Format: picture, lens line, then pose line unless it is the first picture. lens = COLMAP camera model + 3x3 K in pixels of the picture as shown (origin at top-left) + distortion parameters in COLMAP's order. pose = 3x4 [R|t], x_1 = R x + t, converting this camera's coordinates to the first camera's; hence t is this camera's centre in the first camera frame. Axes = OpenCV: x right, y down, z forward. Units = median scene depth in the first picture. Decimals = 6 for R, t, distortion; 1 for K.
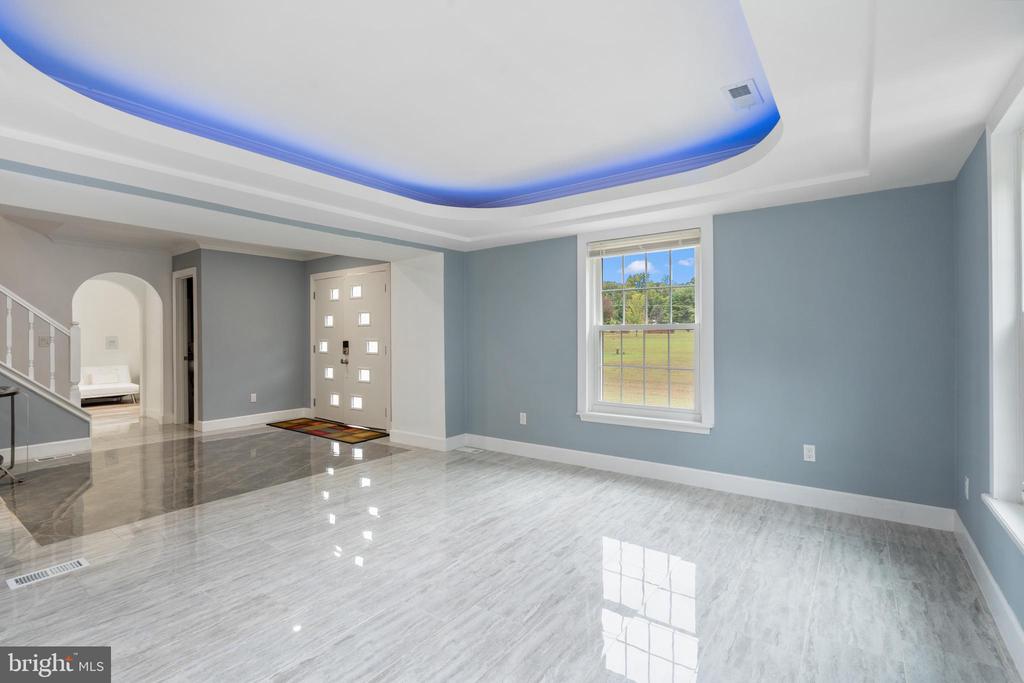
lens RADIAL K [[469.7, 0, 515.4], [0, 469.7, 337.9], [0, 0, 1]] dist [-0.002796, 0.000300]
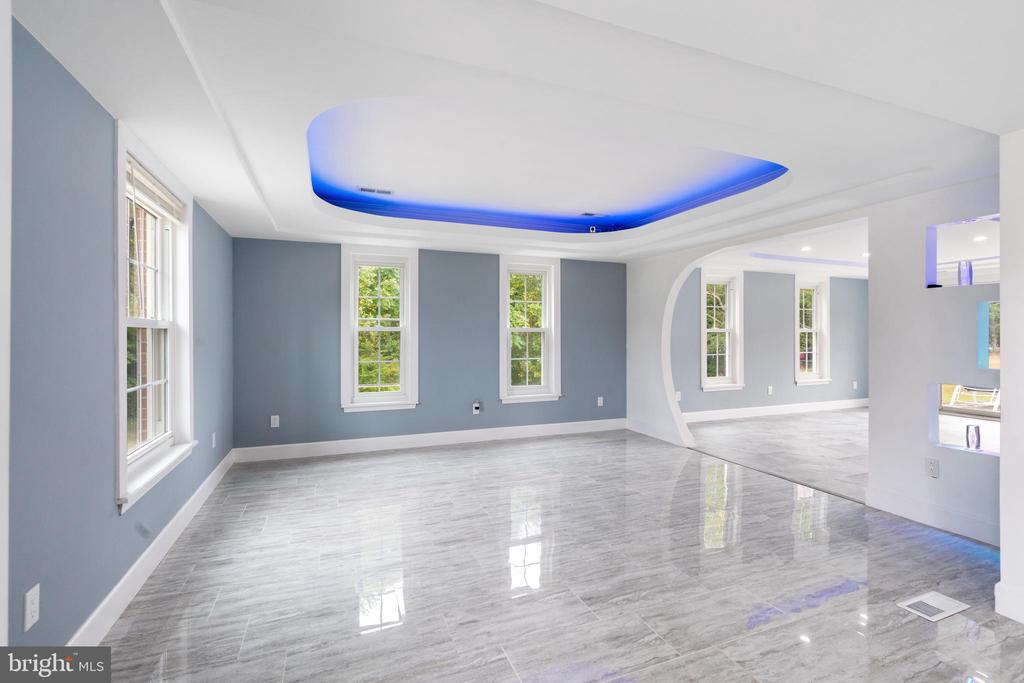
lens RADIAL K [[469.7, 0, 515.4], [0, 469.7, 337.9], [0, 0, 1]] dist [-0.002796, 0.000300]
pose [[-0.847929, 0.003810, 0.530097, -0.621509], [0.006271, 0.999976, 0.002843, 0.000953], [-0.530073, 0.005734, -0.847932, 1.657842]]
